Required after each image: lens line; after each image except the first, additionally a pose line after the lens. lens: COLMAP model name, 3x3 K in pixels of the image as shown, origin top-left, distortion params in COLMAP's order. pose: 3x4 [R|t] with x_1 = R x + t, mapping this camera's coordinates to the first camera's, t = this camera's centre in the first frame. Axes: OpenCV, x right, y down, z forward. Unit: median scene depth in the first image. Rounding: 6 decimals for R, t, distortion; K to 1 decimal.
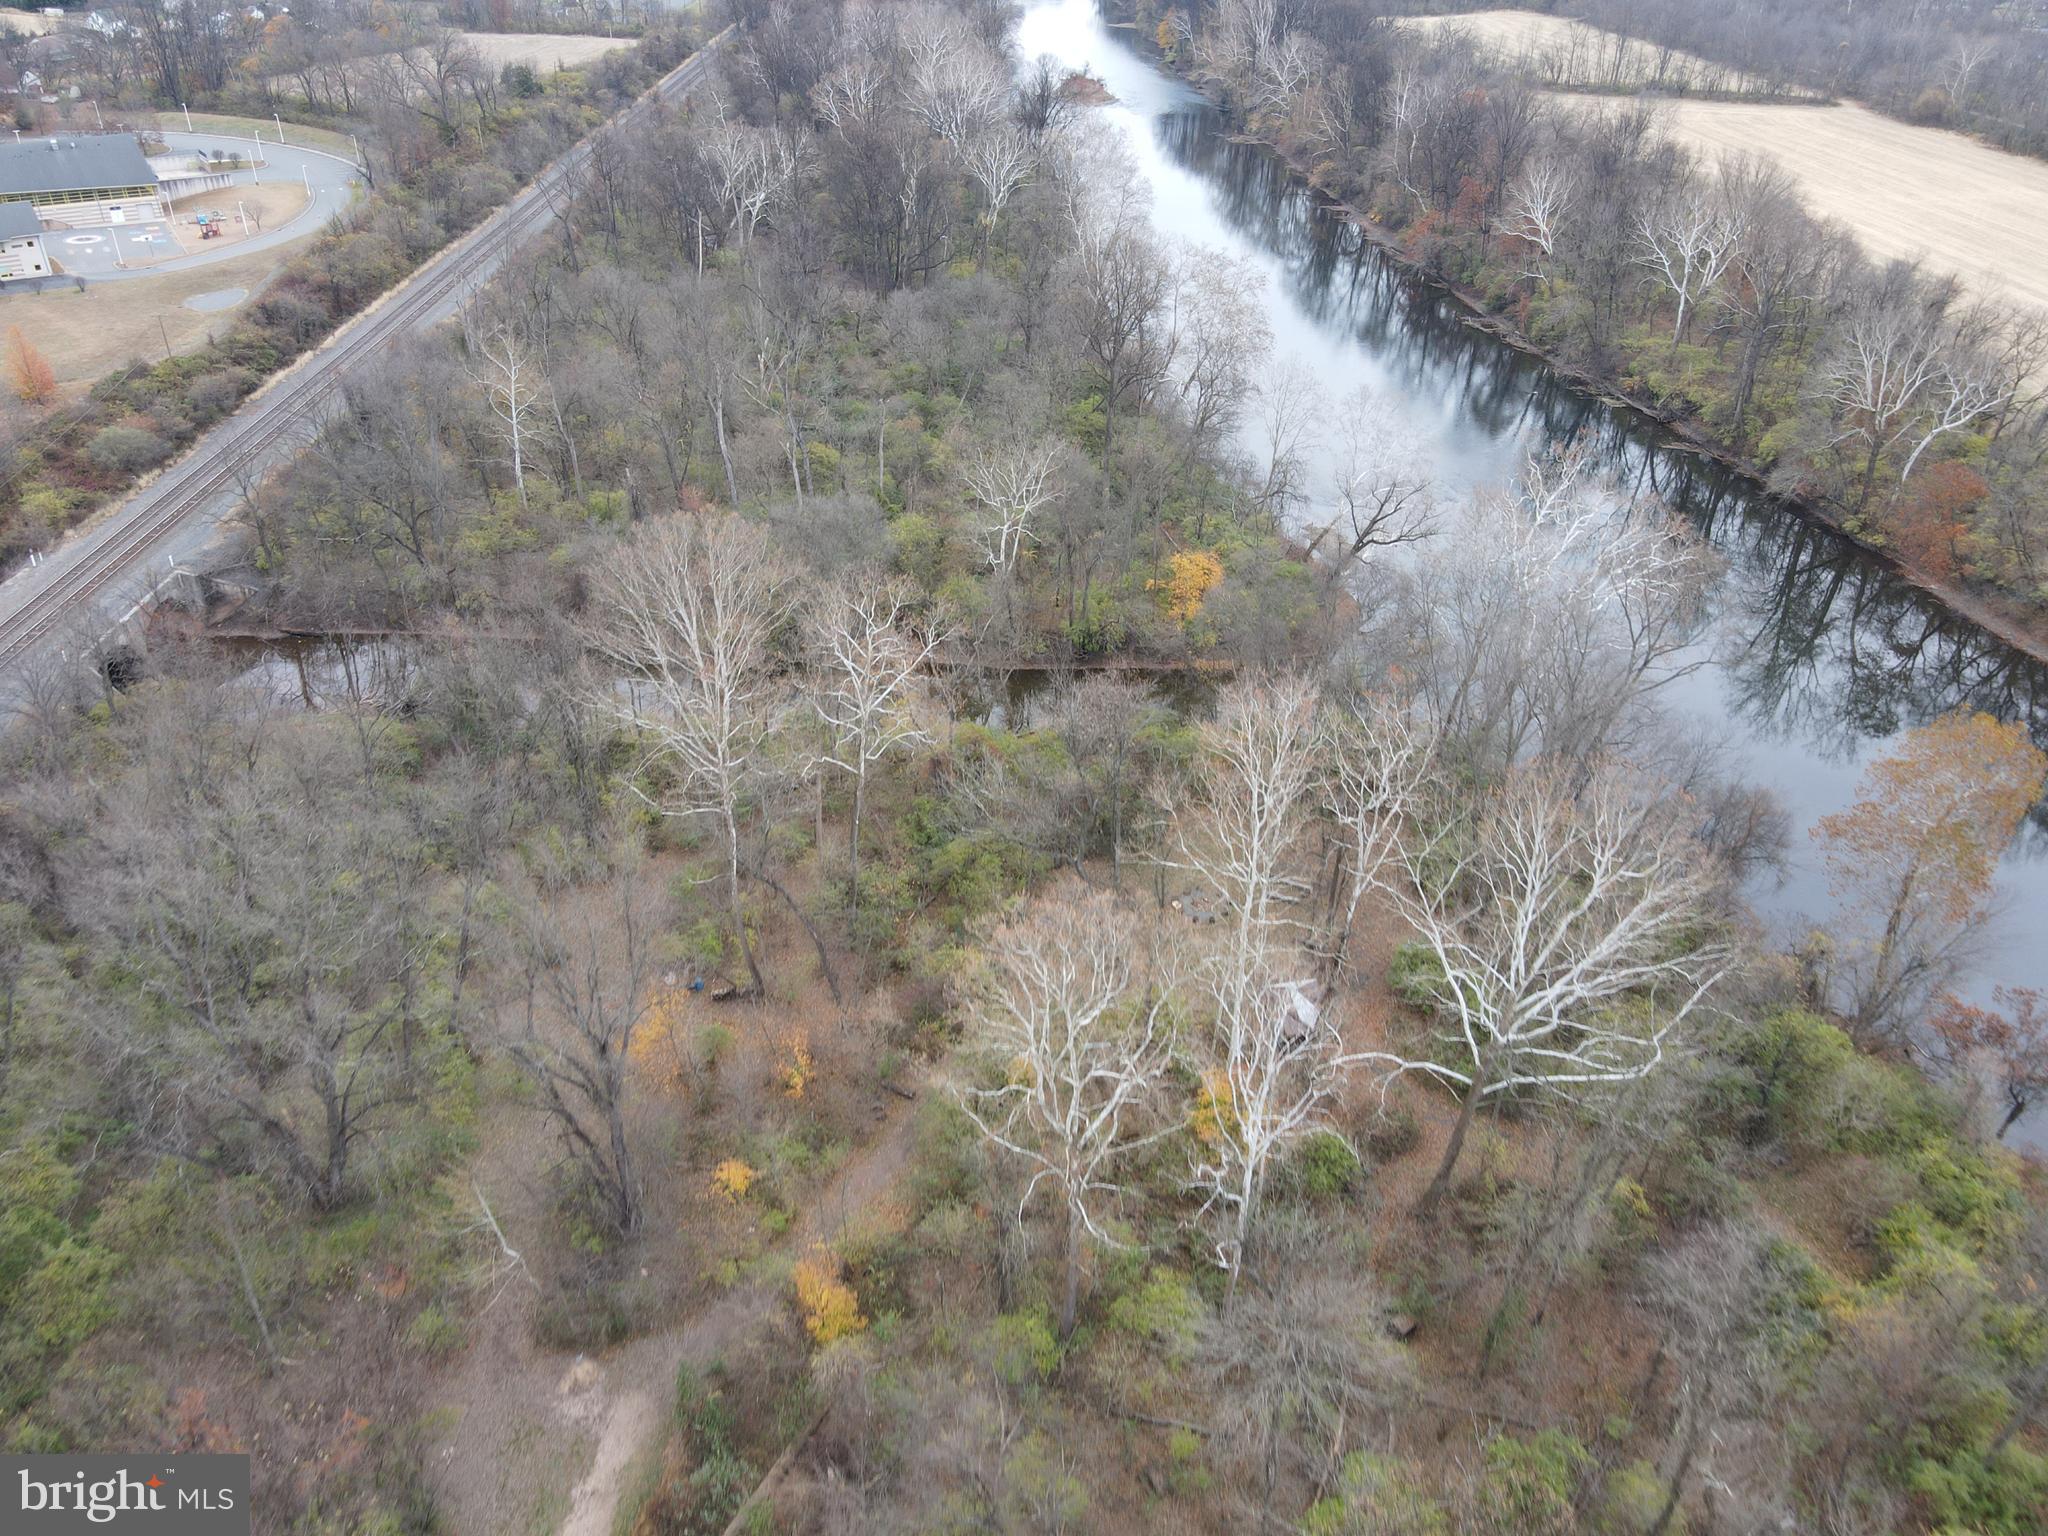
lens RADIAL K [[1478.4, 0, 1024.0], [0, 1478.4, 768.0], [0, 0, 1]] dist [0.009937, 0.002813]
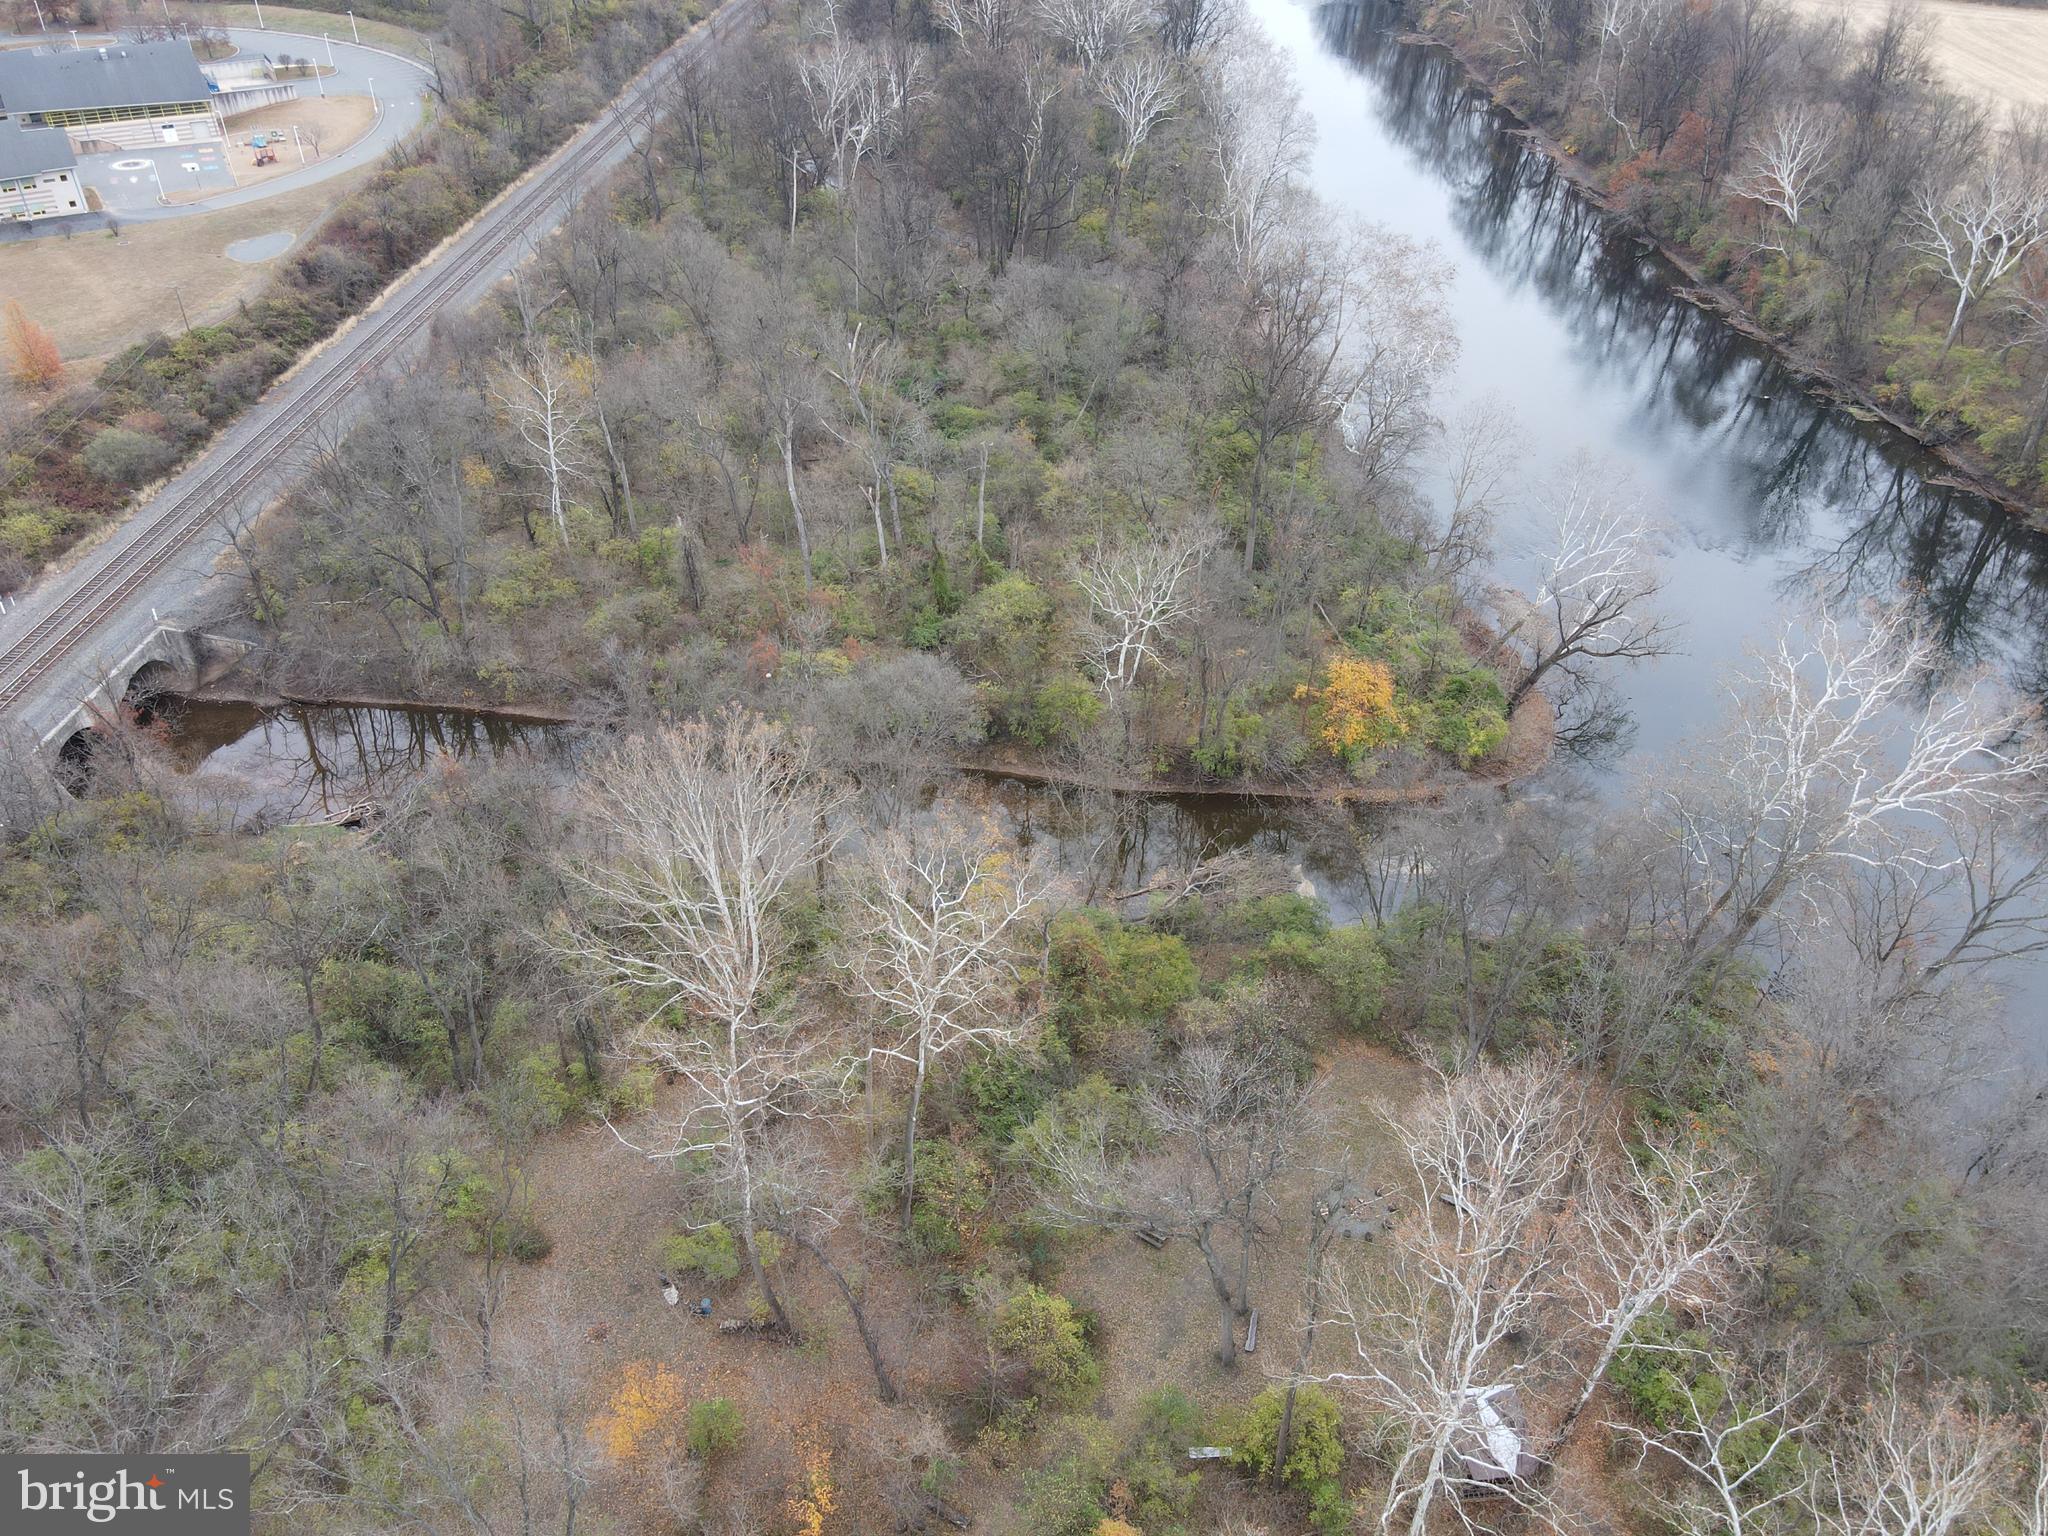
lens RADIAL K [[1478.4, 0, 1024.0], [0, 1478.4, 768.0], [0, 0, 1]] dist [0.009937, 0.002813]
pose [[0.996371, 0.048453, -0.069973, -0.004899], [-0.042600, 0.995652, 0.082844, -0.095888], [0.073683, -0.079563, 0.994103, 0.115945]]
